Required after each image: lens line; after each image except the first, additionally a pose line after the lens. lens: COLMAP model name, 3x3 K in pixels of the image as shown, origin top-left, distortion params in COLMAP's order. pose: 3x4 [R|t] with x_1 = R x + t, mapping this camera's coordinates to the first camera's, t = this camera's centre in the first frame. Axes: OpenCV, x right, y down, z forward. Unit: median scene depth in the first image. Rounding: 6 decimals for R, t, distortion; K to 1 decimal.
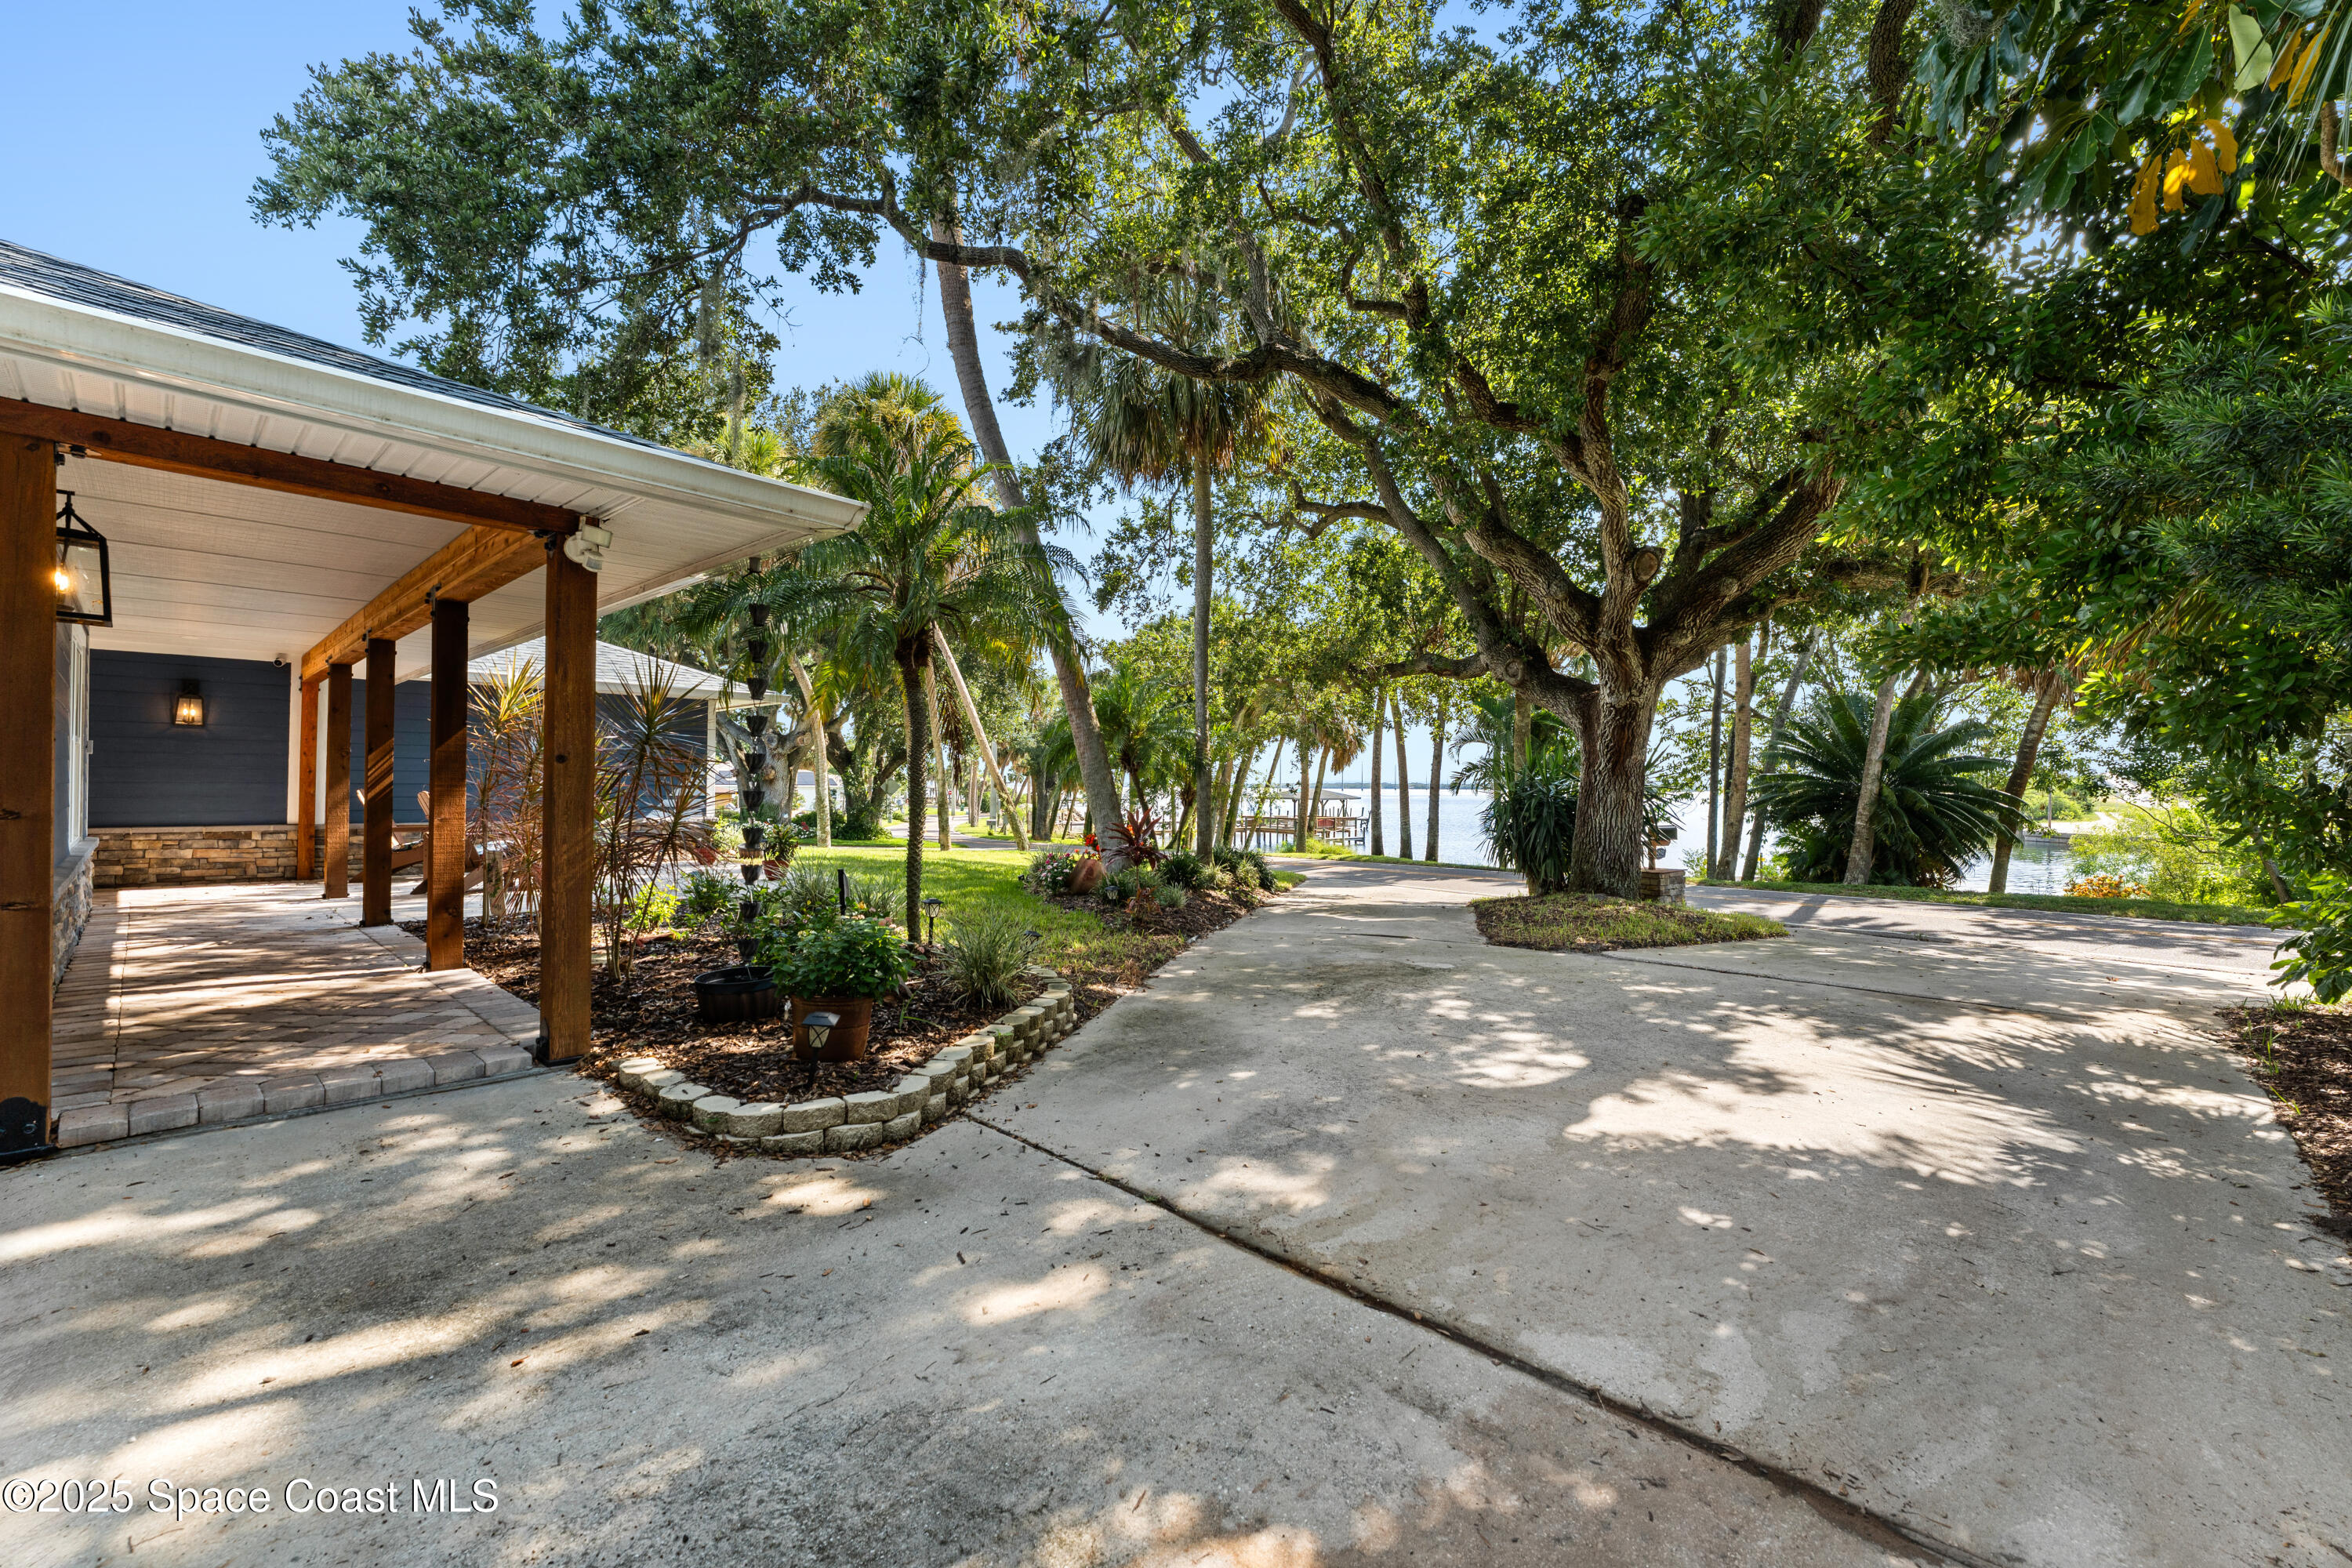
lens RADIAL K [[945.4, 0, 1153.2], [0, 945.4, 781.5], [0, 0, 1]] dist [0.000565, 0.000567]
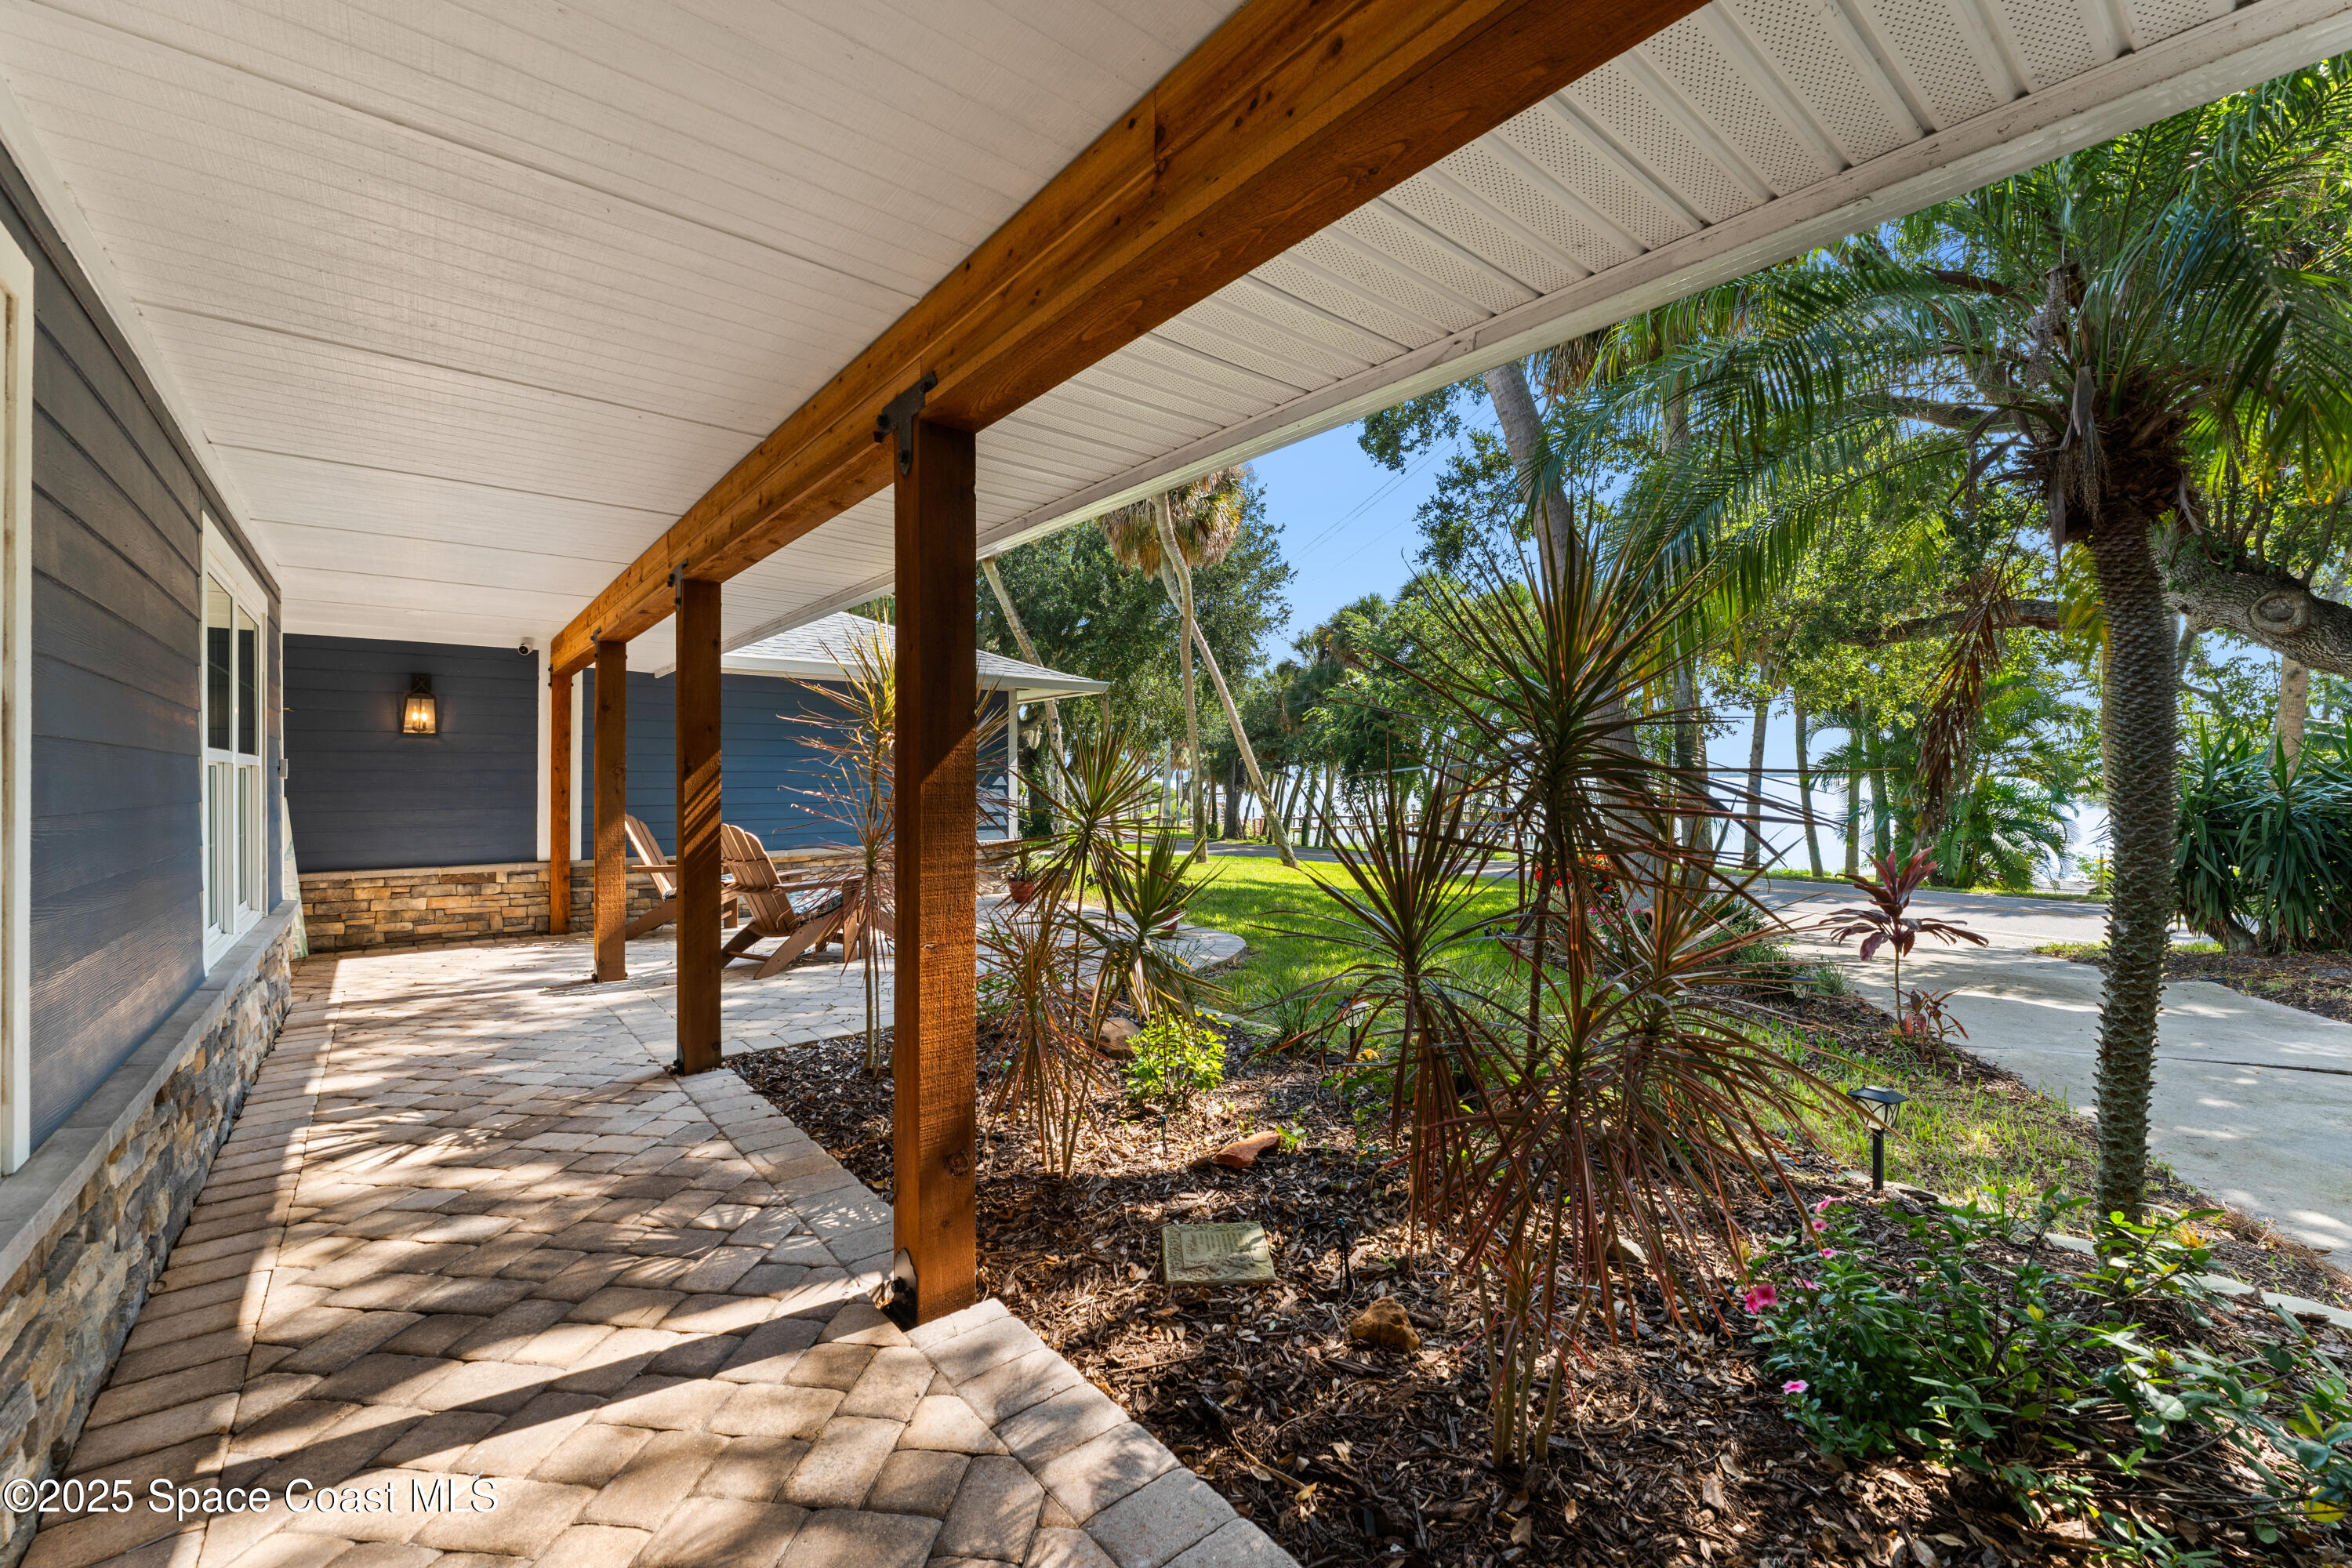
lens RADIAL K [[945.4, 0, 1184.6], [0, 945.4, 783.0], [0, 0, 1]] dist [0.000565, 0.000567]
pose [[0.992431, -0.011568, -0.122255, -0.317387], [0.012579, 0.999893, 0.007500, -0.018345], [0.122156, -0.008981, 0.992470, 0.321564]]
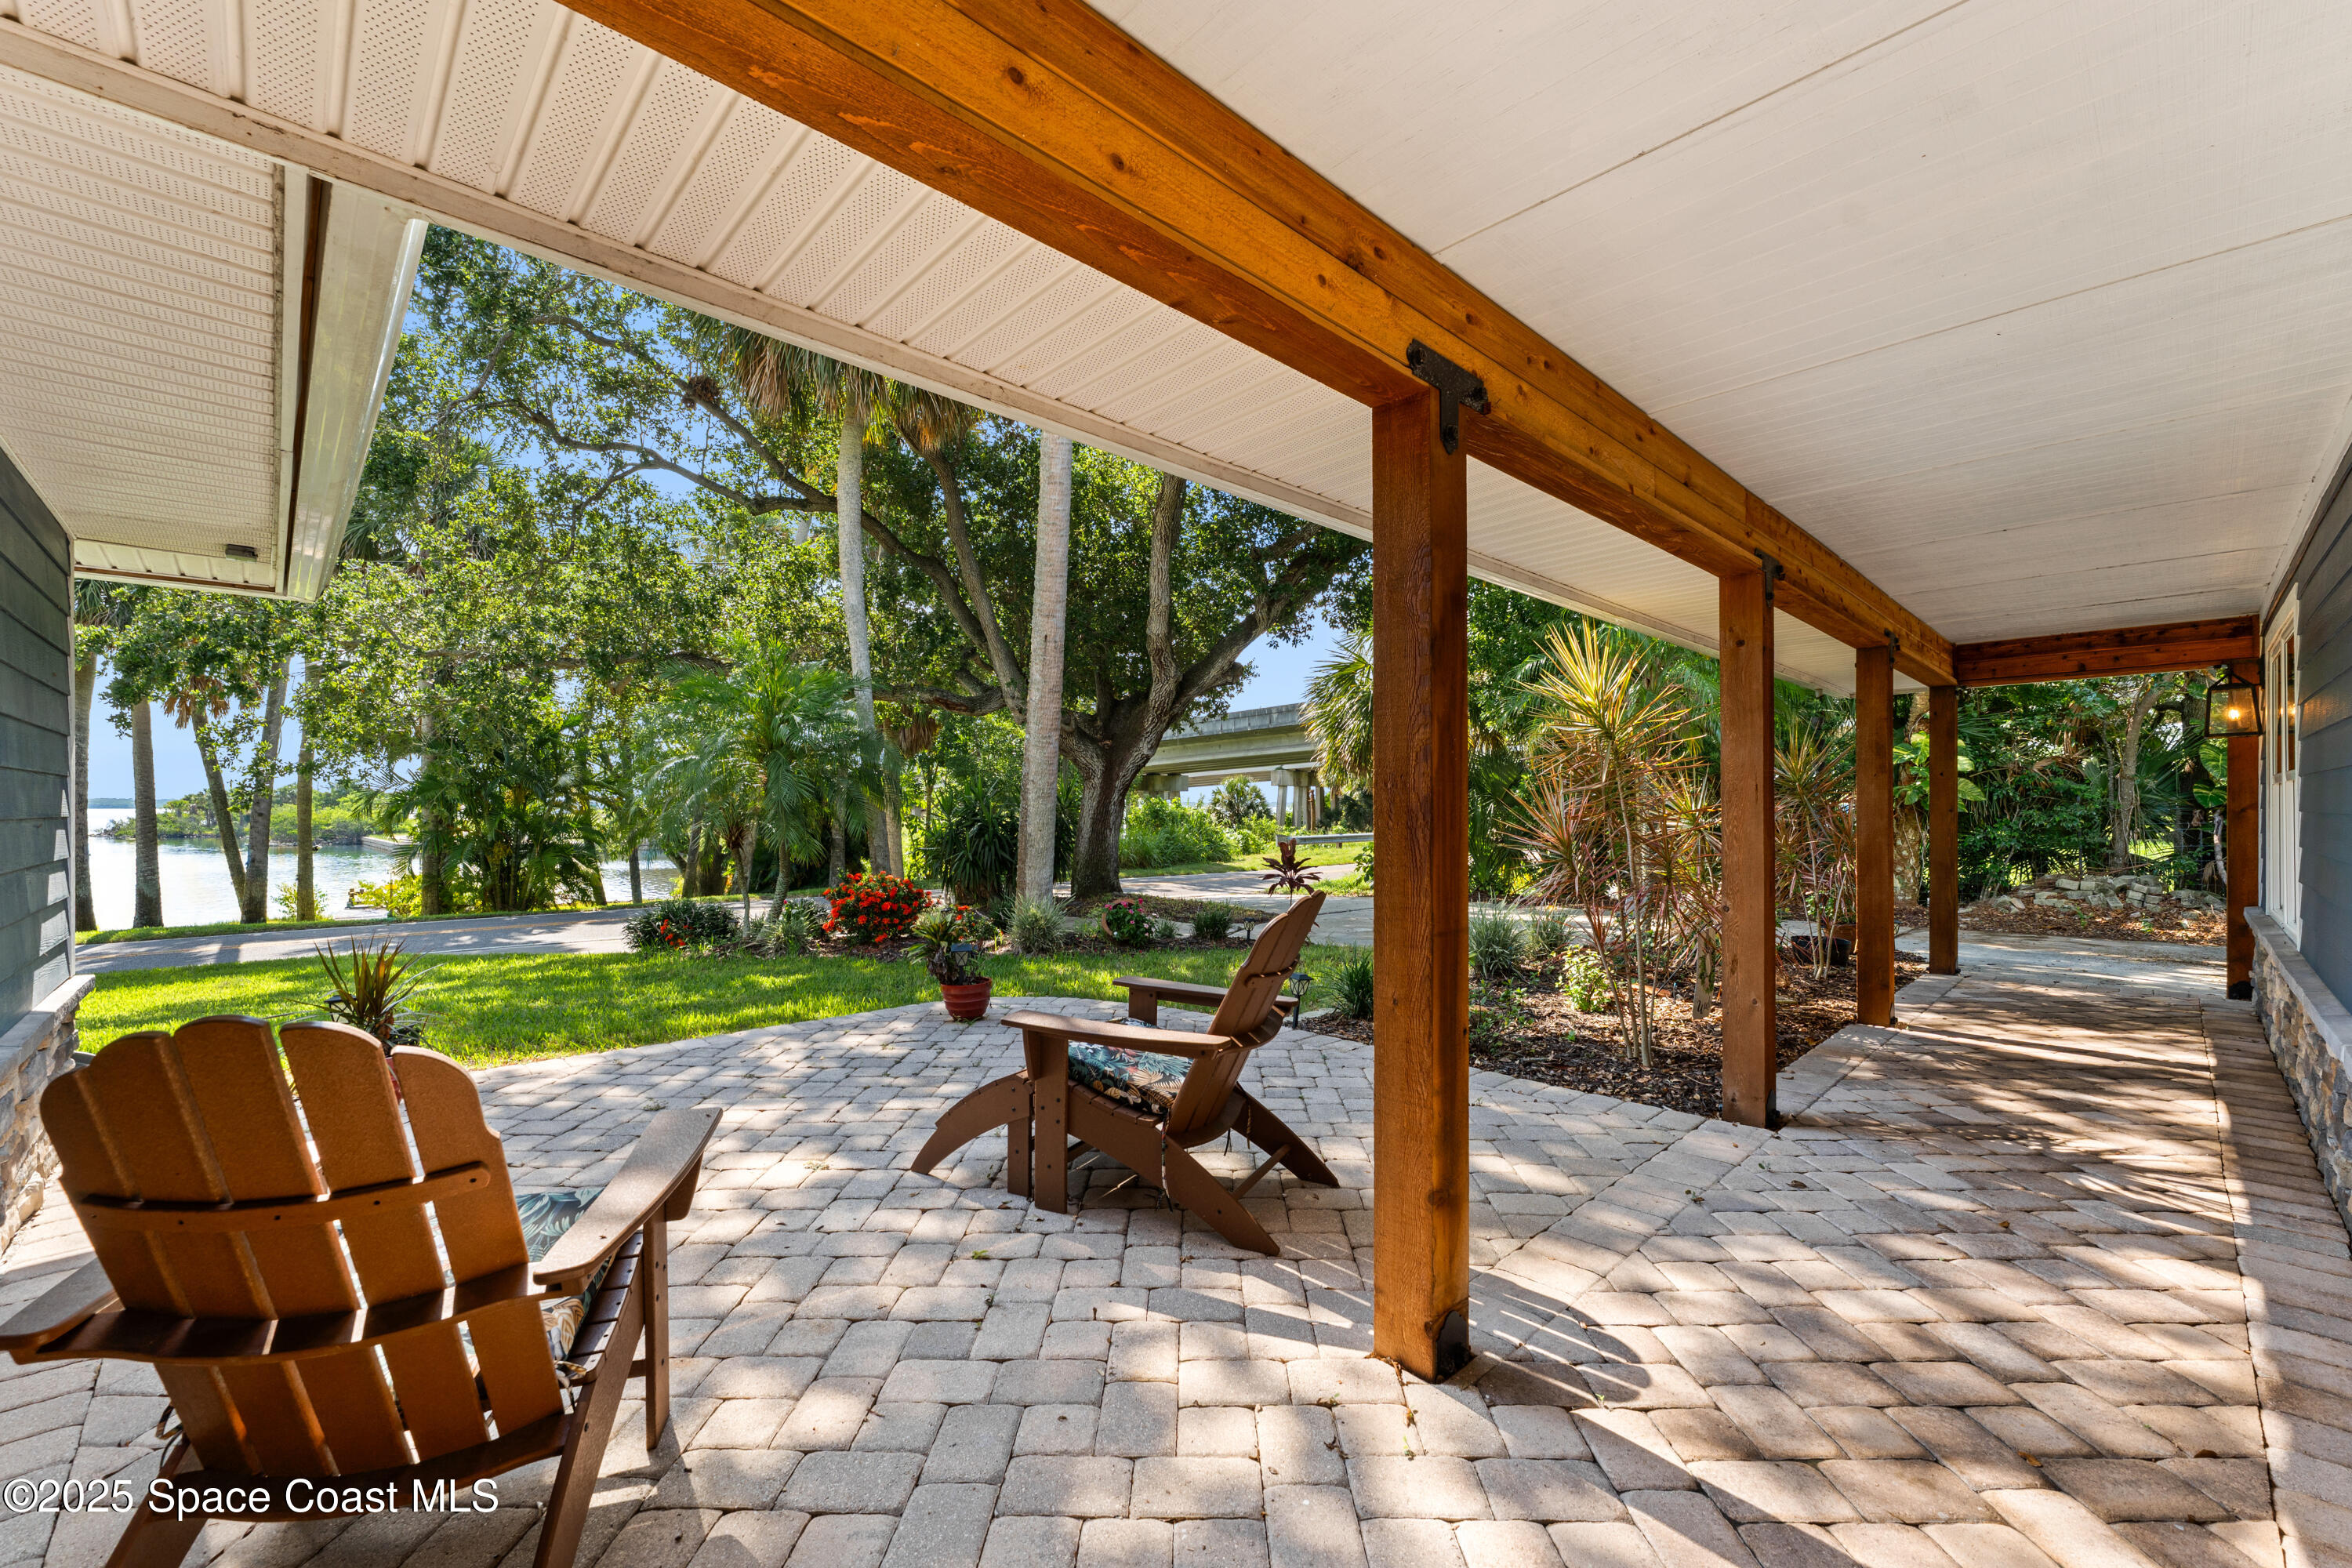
lens RADIAL K [[945.4, 0, 1173.2], [0, 945.4, 791.2], [0, 0, 1]] dist [0.000565, 0.000567]
pose [[0.043357, -0.011630, 0.998992, -0.966925], [0.015663, 0.999817, 0.010960, -0.030224], [-0.998937, 0.015172, 0.043531, 0.919857]]
